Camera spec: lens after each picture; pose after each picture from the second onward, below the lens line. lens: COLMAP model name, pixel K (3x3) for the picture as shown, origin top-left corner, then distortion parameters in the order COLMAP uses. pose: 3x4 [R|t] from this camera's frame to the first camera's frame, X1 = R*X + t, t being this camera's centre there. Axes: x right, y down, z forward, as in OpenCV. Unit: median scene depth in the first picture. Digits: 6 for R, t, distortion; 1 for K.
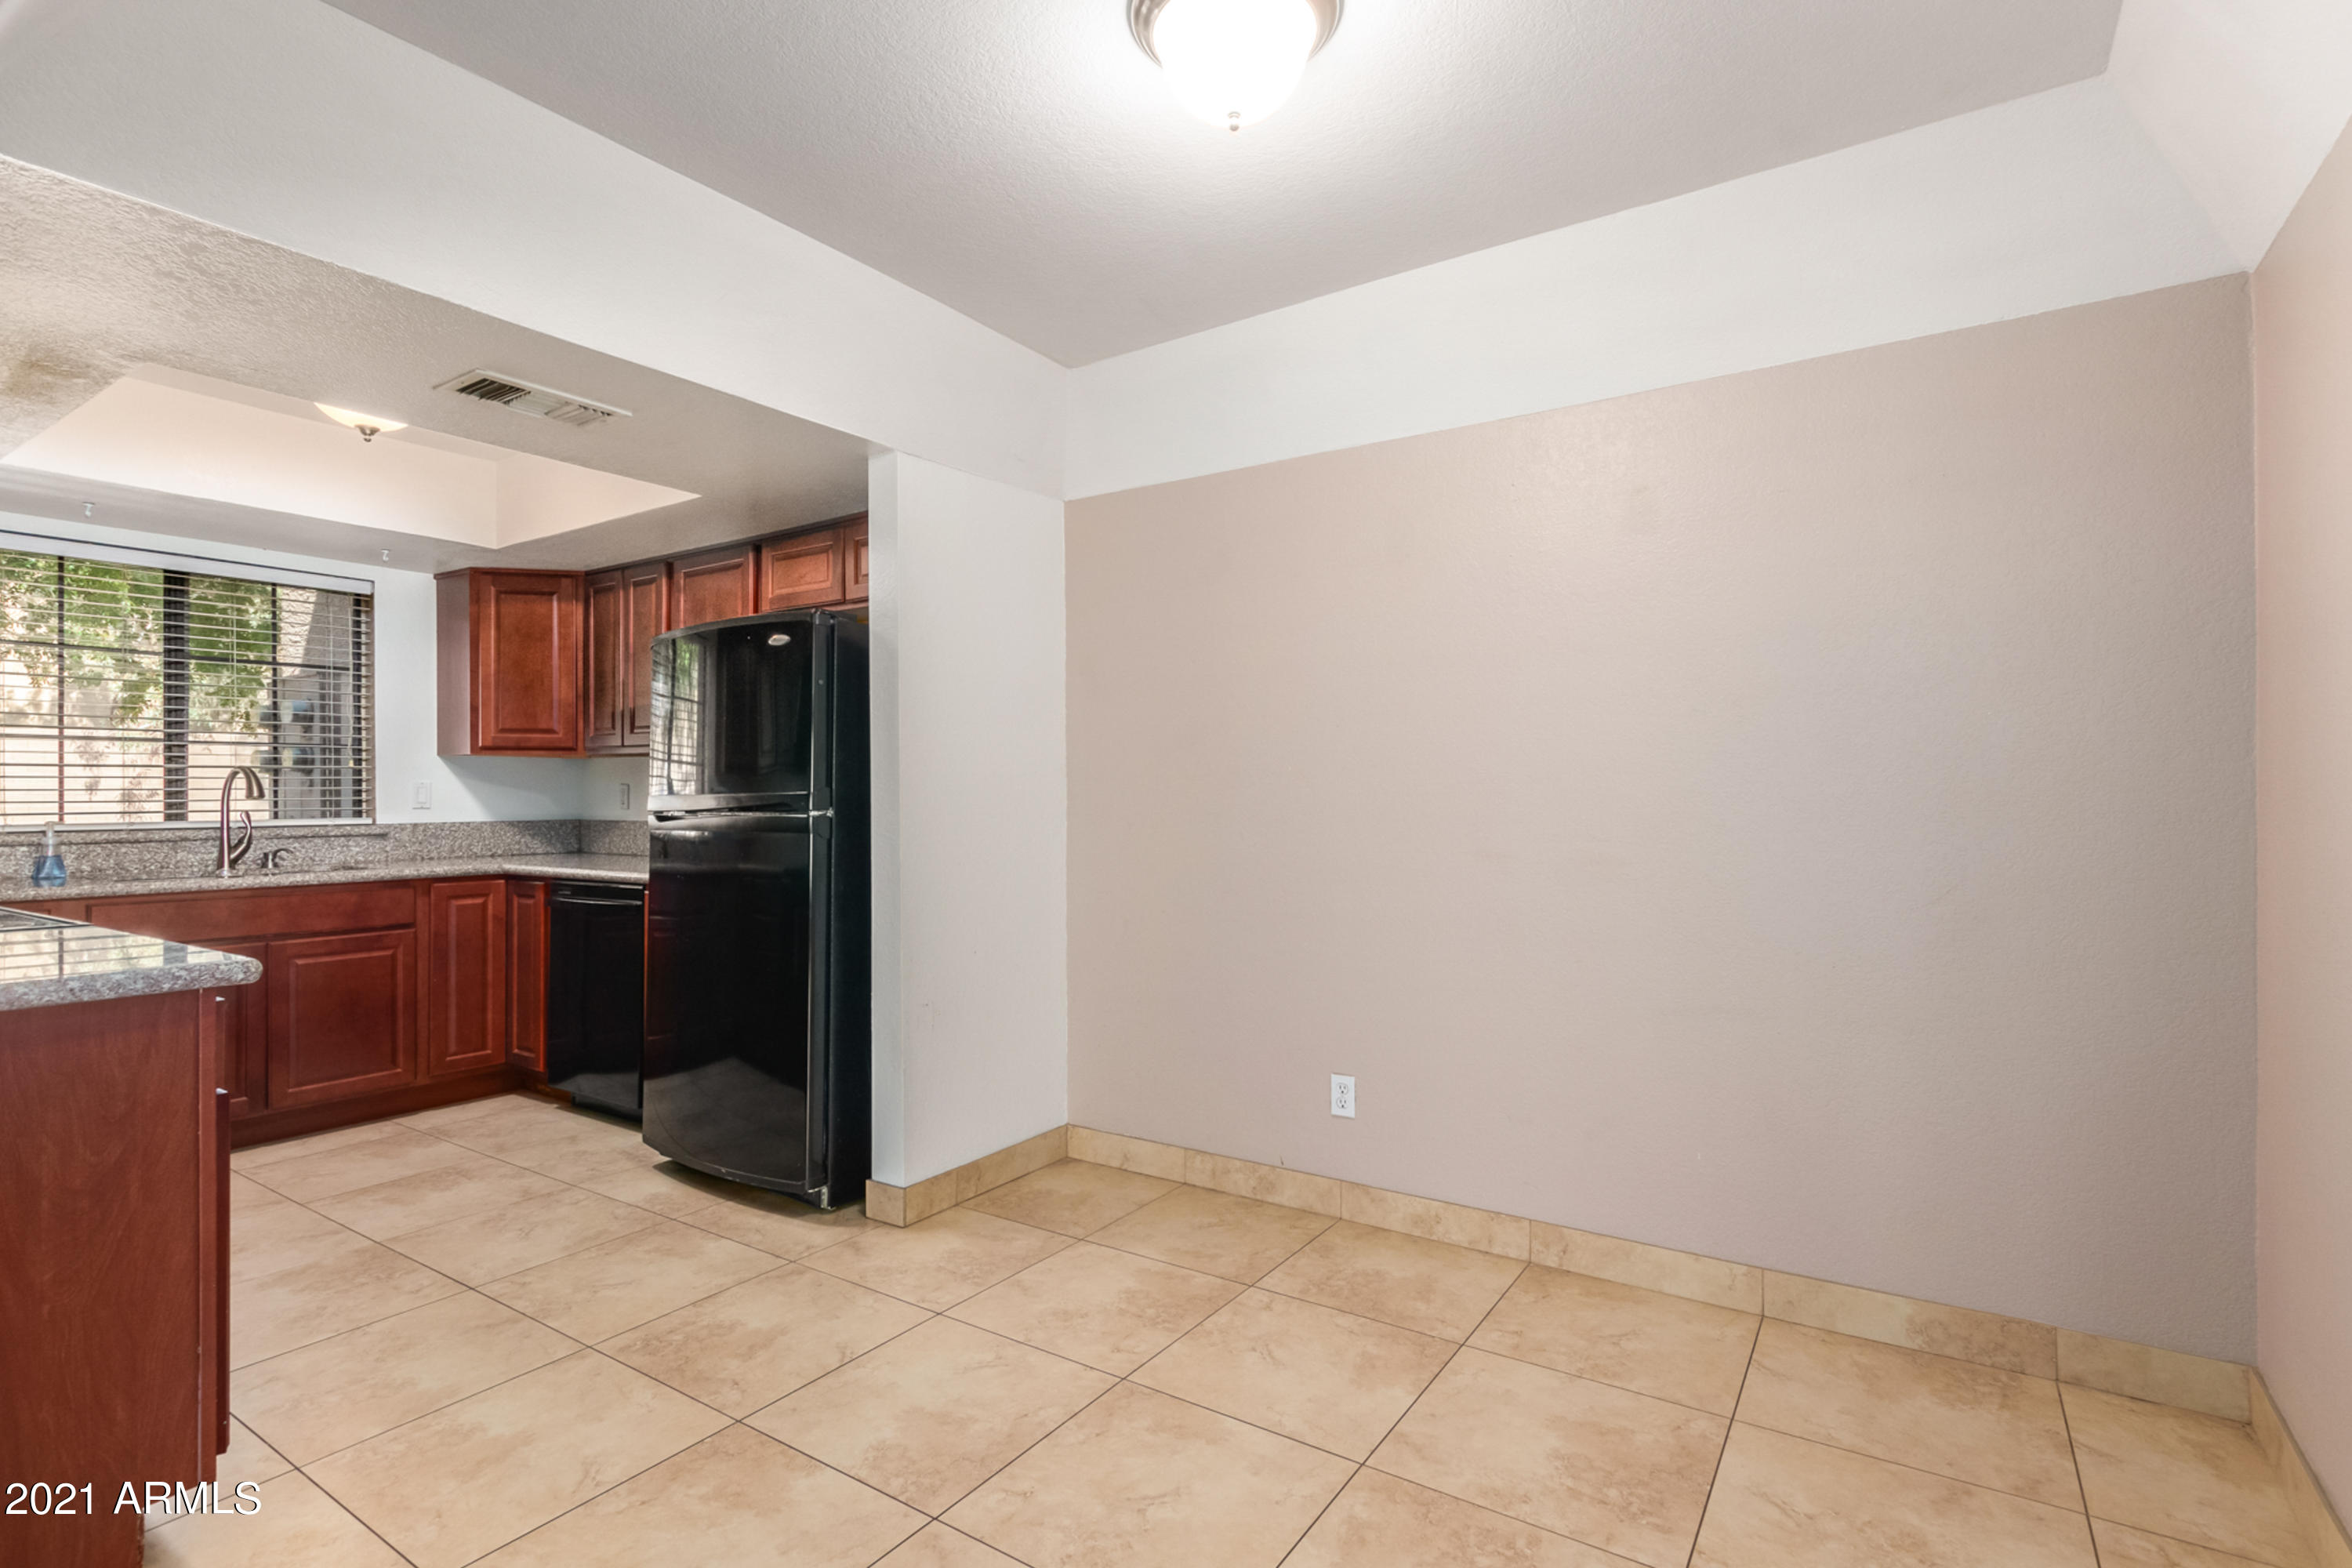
lens RADIAL K [[1093.9, 0, 1152.6], [0, 1093.9, 789.1], [0, 0, 1]] dist [0.007199, -0.002738]
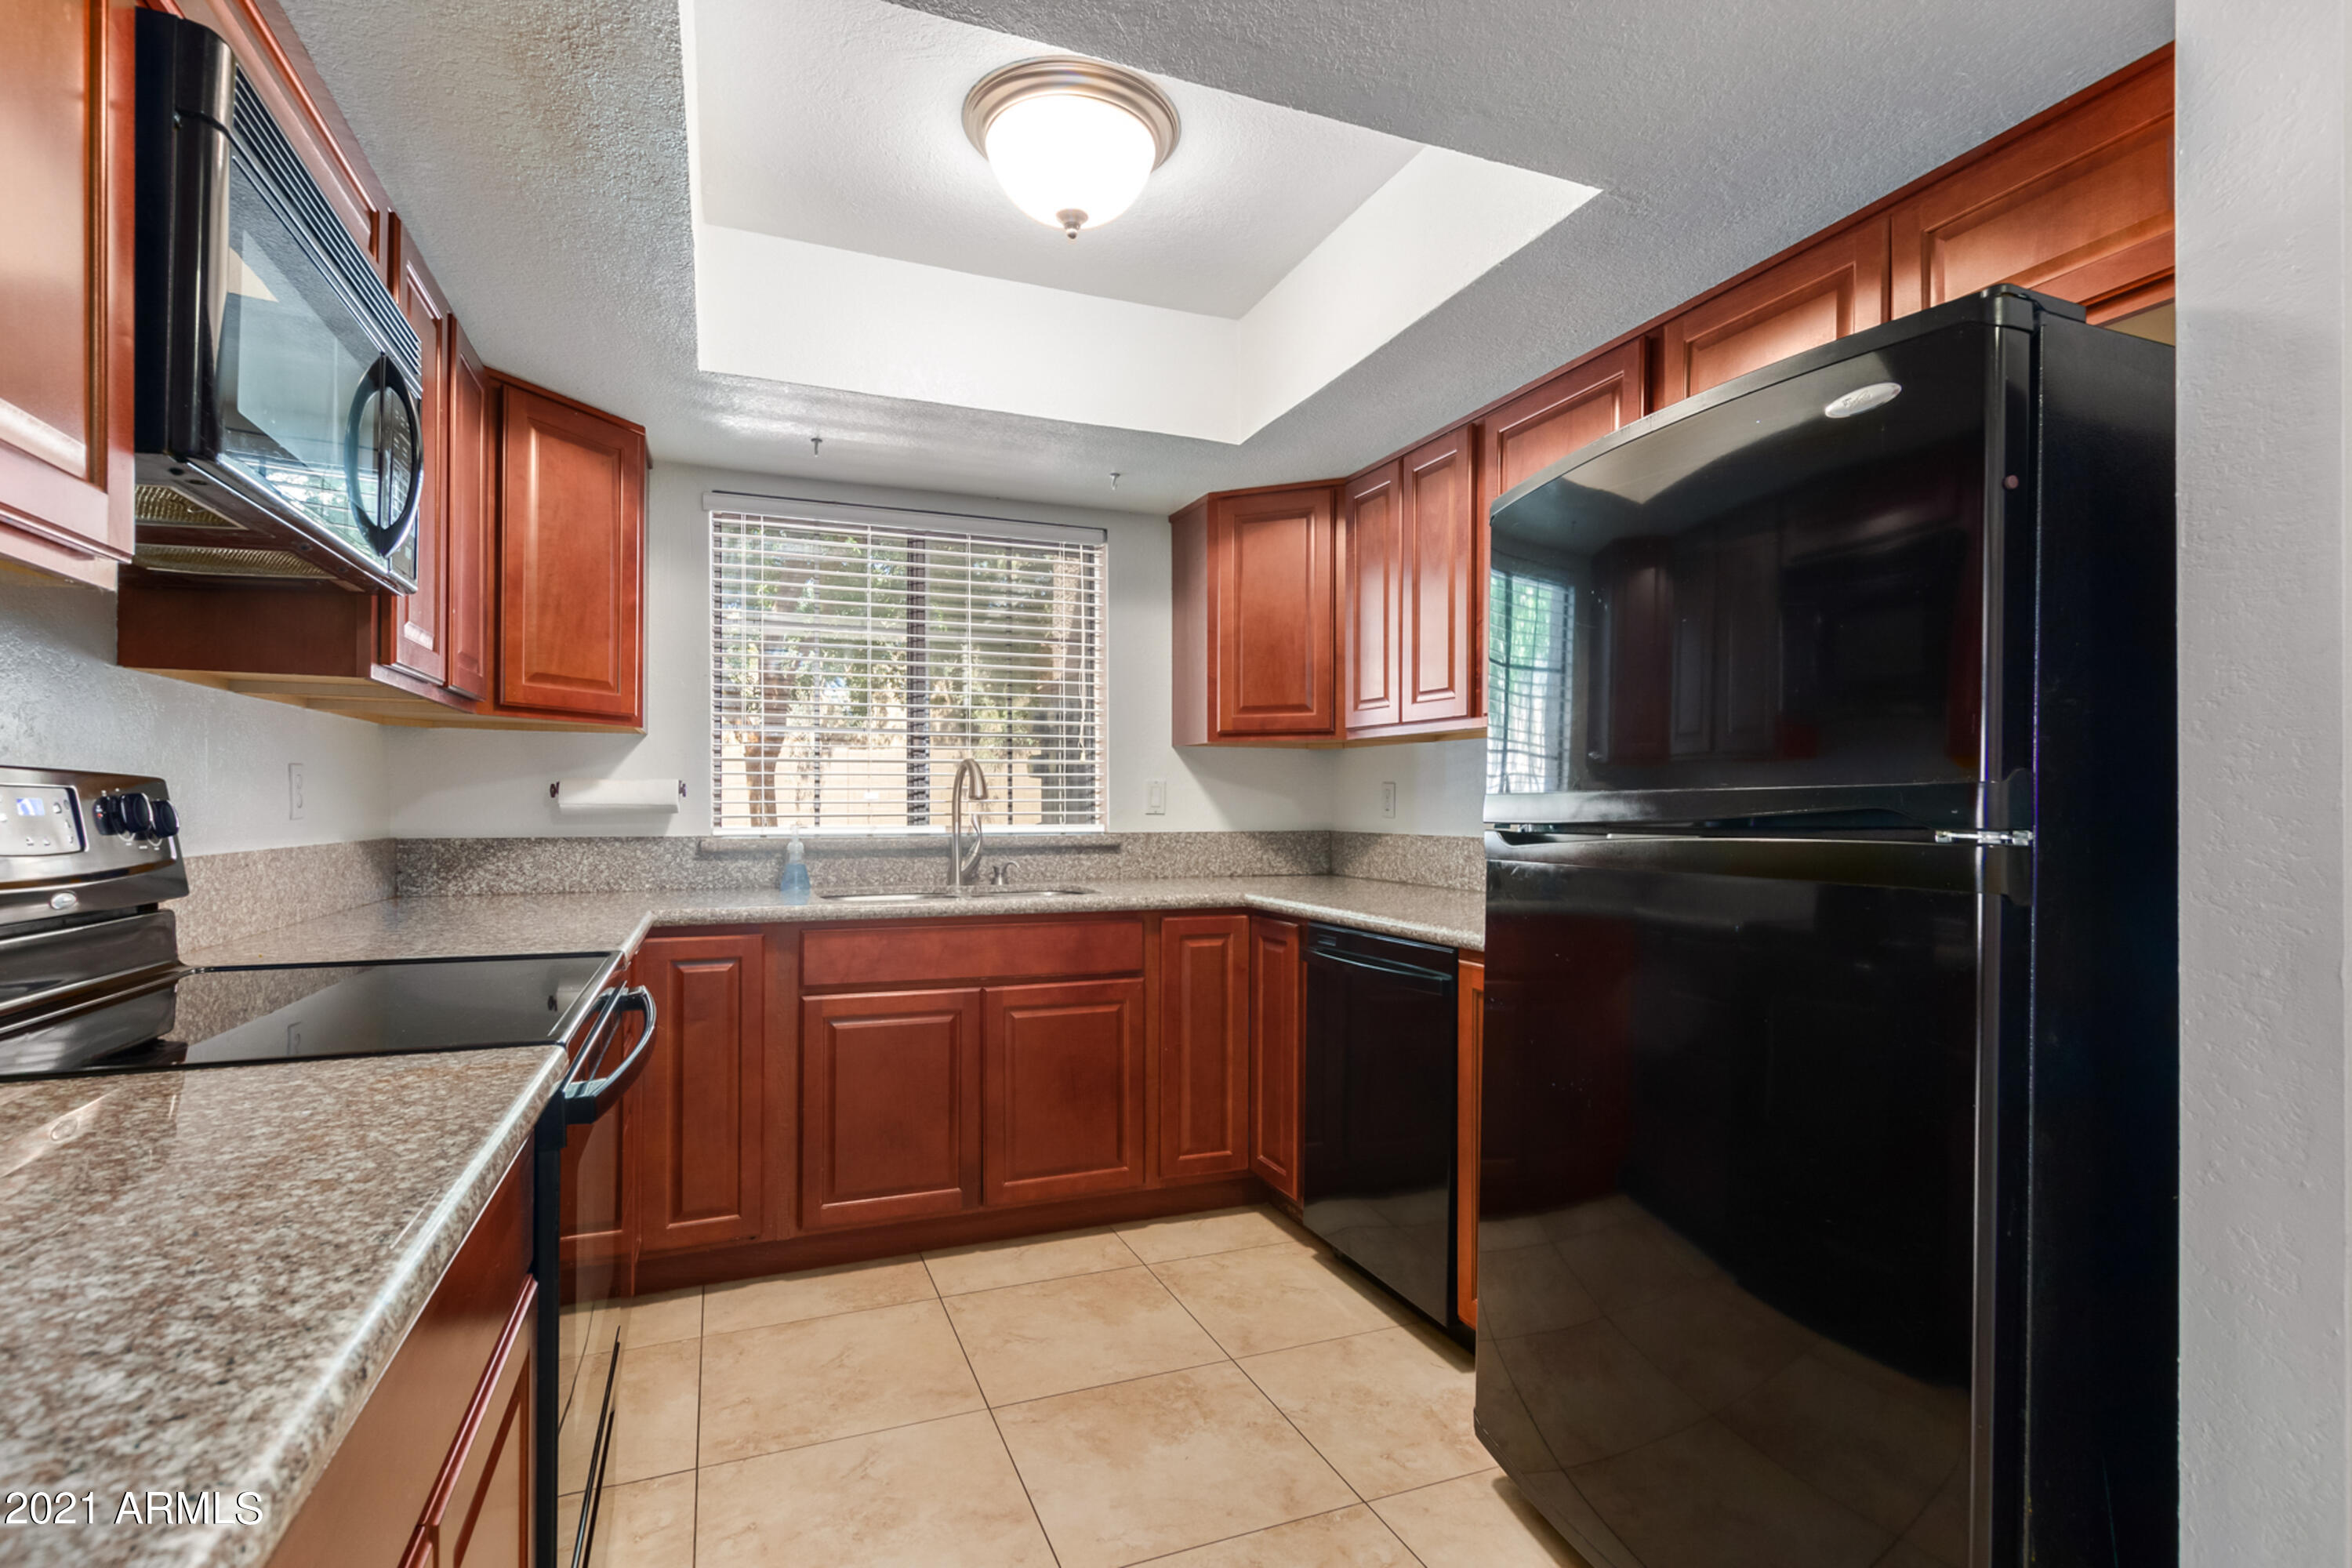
lens RADIAL K [[1093.9, 0, 1209.7], [0, 1093.9, 807.2], [0, 0, 1]] dist [0.007199, -0.002738]
pose [[0.849964, 0.005694, -0.526811, -0.248495], [-0.001399, 0.999962, 0.008551, 0.006744], [0.526840, -0.006531, 0.849940, 0.400139]]
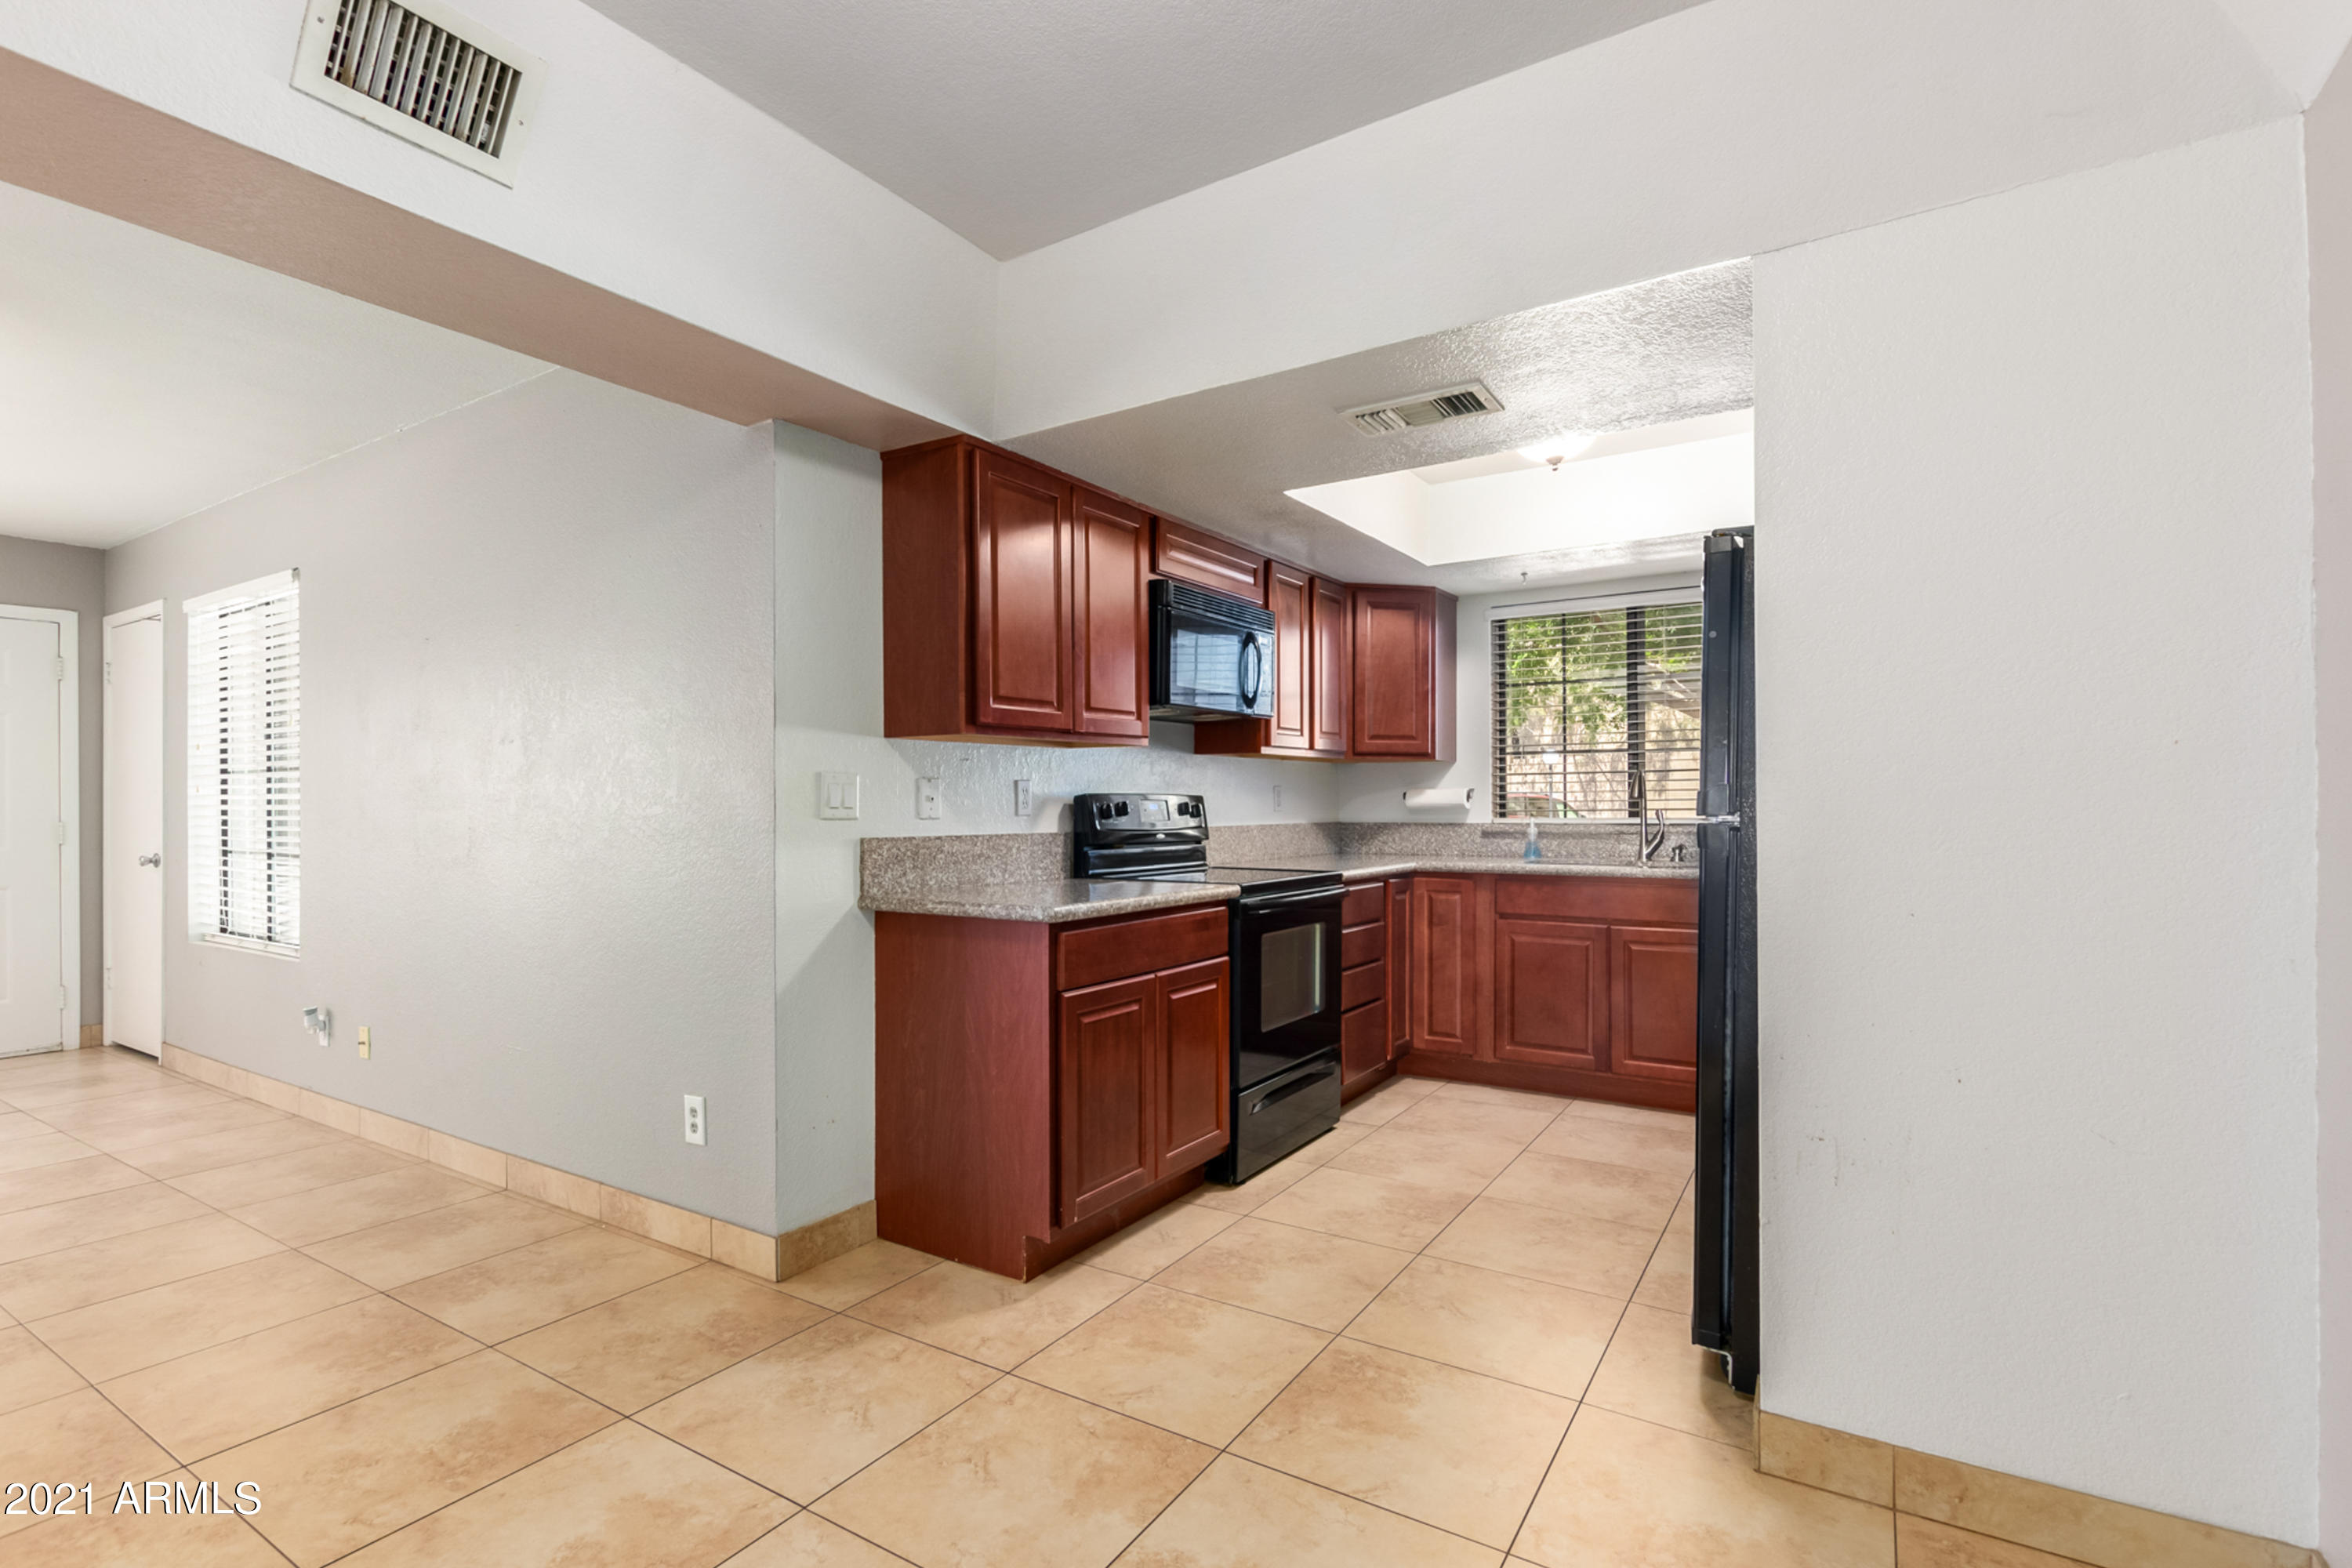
lens RADIAL K [[1093.9, 0, 1154.1], [0, 1093.9, 800.1], [0, 0, 1]] dist [0.007199, -0.002738]
pose [[0.033435, -0.002250, -0.999438, 0.284616], [0.012274, 0.999923, -0.001841, 0.005933], [0.999366, -0.012206, 0.033460, 0.453541]]
